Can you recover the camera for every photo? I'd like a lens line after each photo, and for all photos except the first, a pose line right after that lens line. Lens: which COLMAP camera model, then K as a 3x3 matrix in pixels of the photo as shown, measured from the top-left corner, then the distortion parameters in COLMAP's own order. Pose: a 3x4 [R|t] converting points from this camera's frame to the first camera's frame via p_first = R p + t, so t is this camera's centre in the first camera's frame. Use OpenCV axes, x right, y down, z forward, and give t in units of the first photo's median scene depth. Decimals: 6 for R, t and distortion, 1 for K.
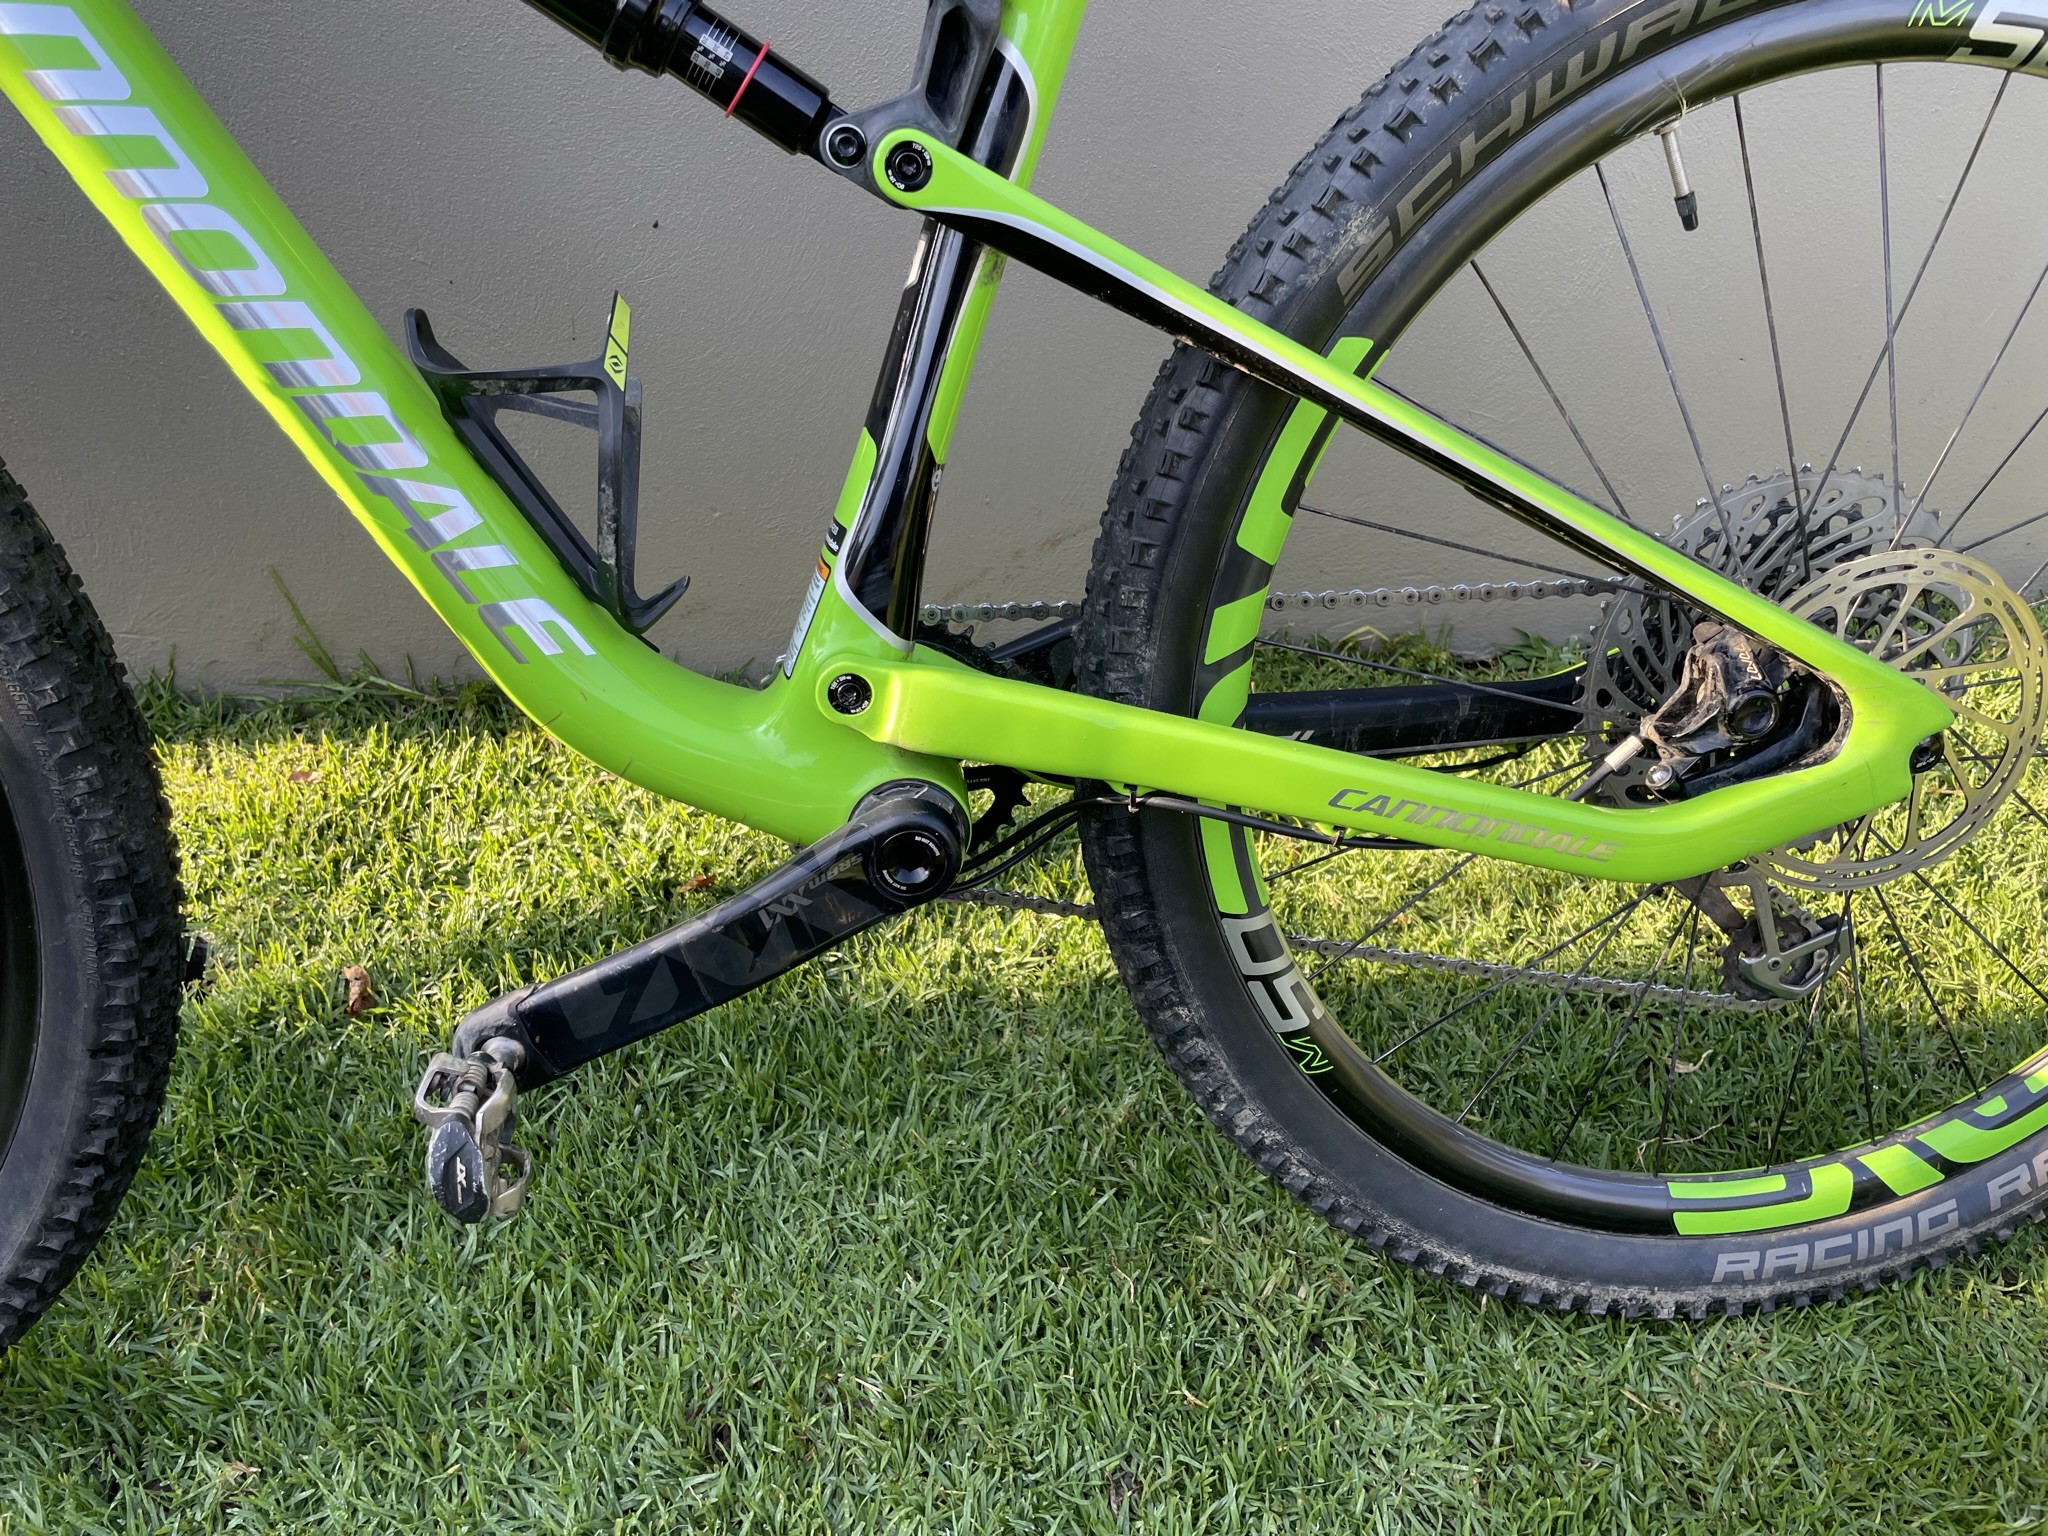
lens RADIAL K [[1557.1, 0, 1040.2], [0, 1557.1, 735.3], [0, 0, 1]] dist [0.099913, -0.143968]
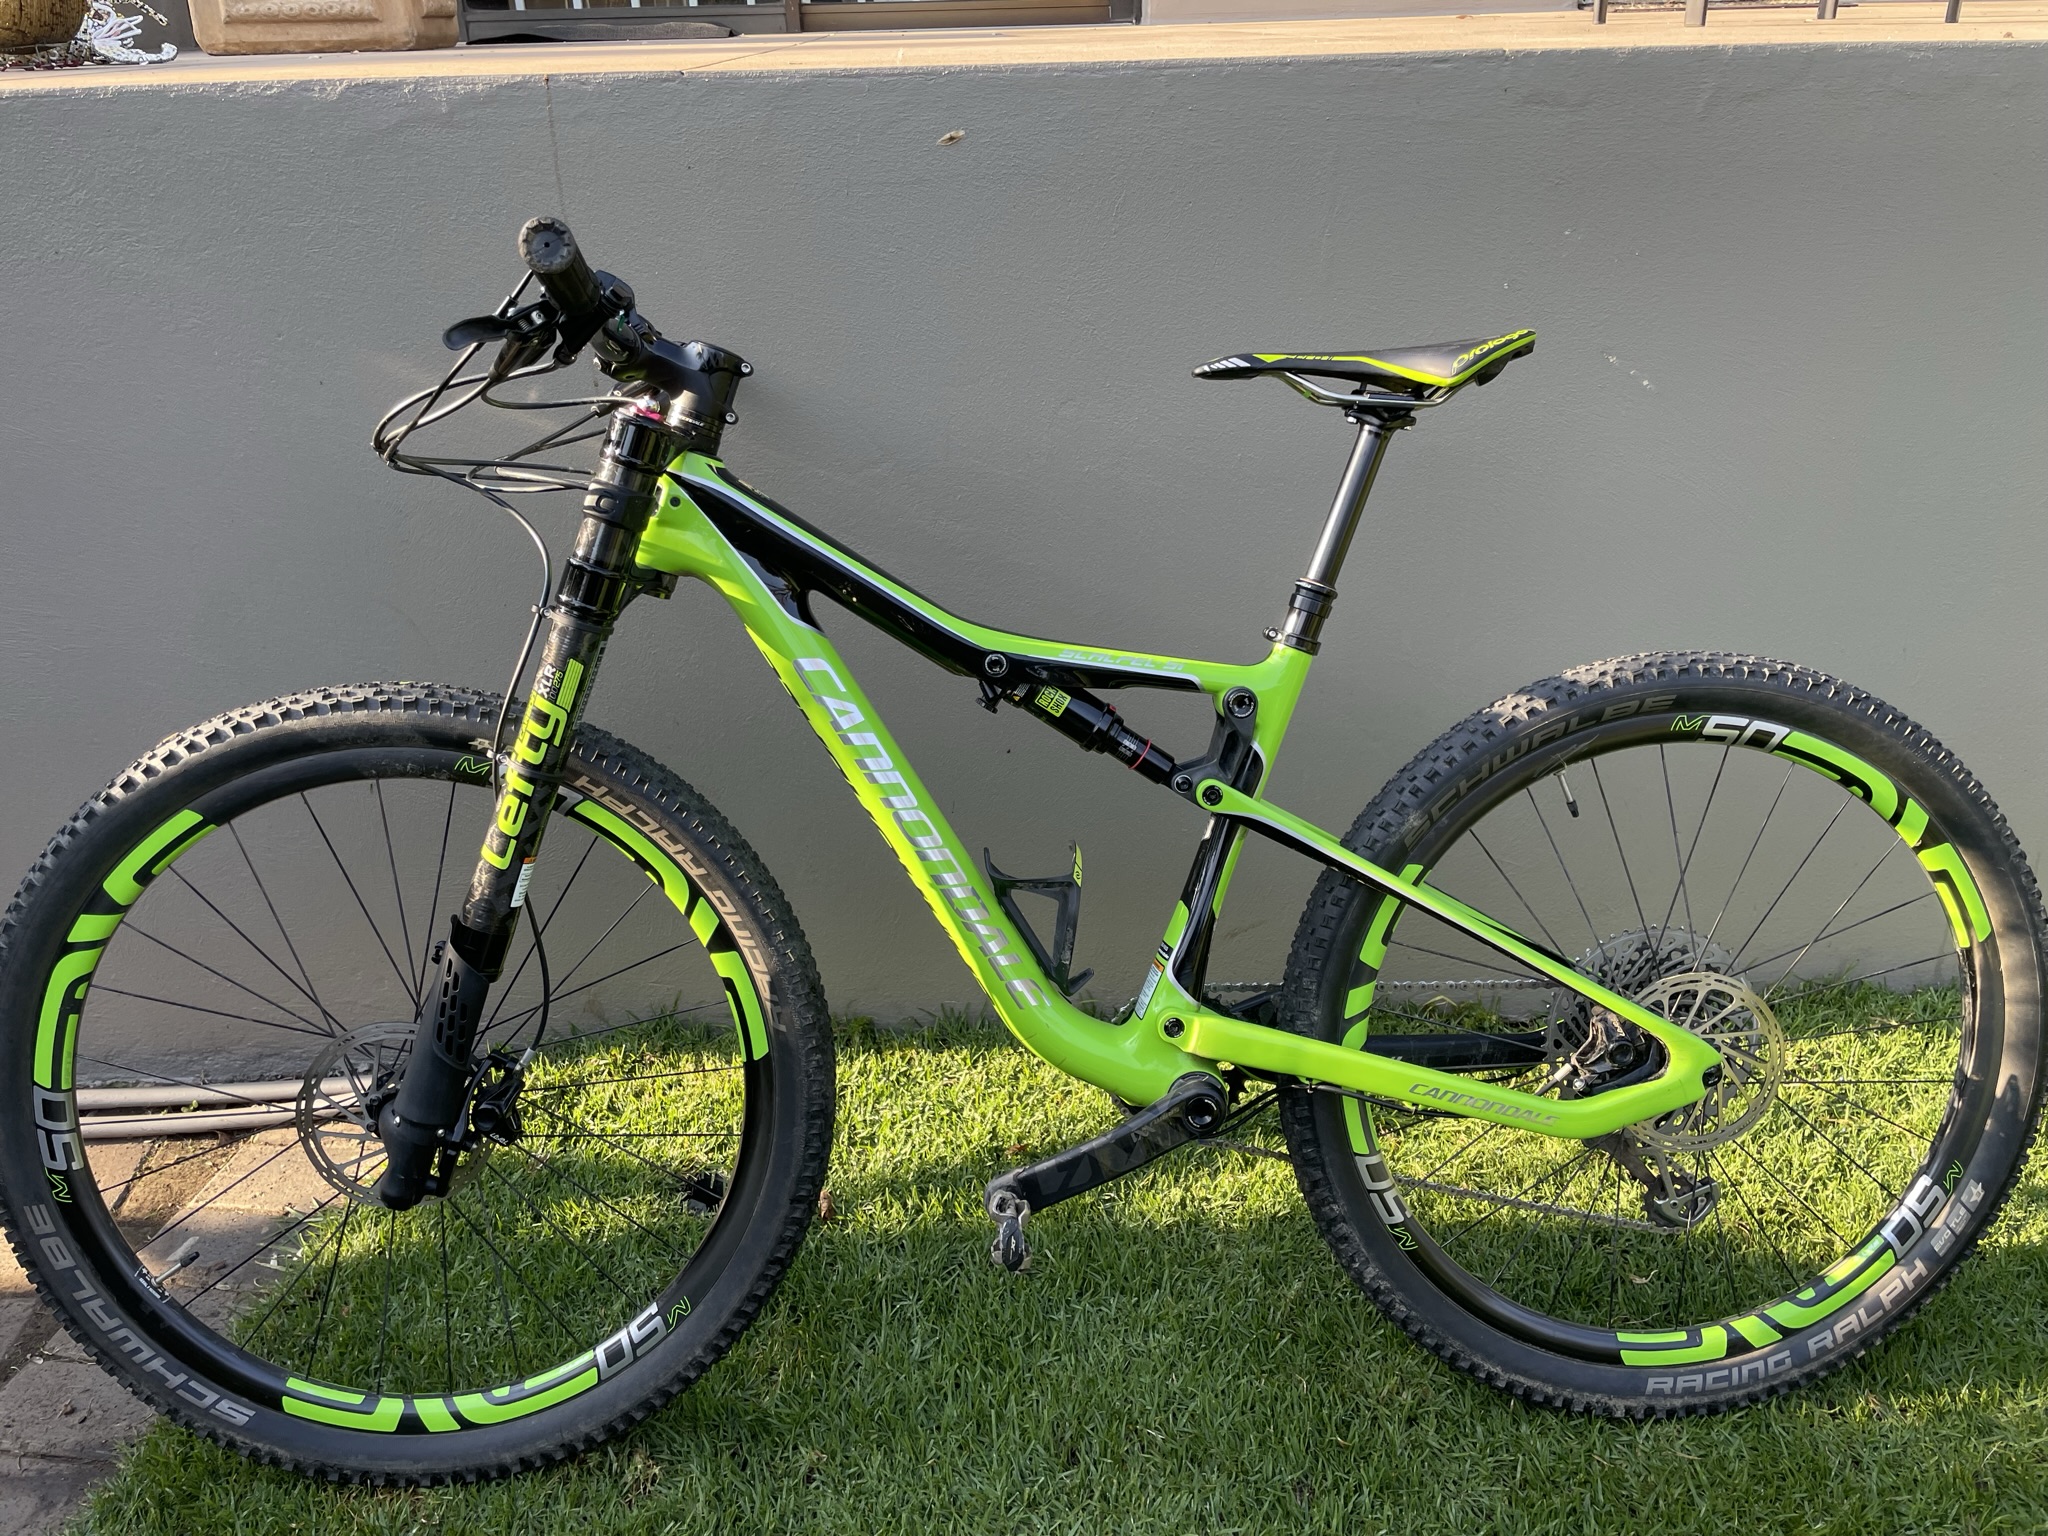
lens RADIAL K [[1557.1, 0, 1040.2], [0, 1557.1, 735.3], [0, 0, 1]] dist [0.099913, -0.143968]
pose [[0.997863, 0.014431, -0.063725, -0.139863], [-0.027994, 0.975678, -0.217415, 0.041500], [0.059038, 0.218734, 0.973997, -0.919811]]
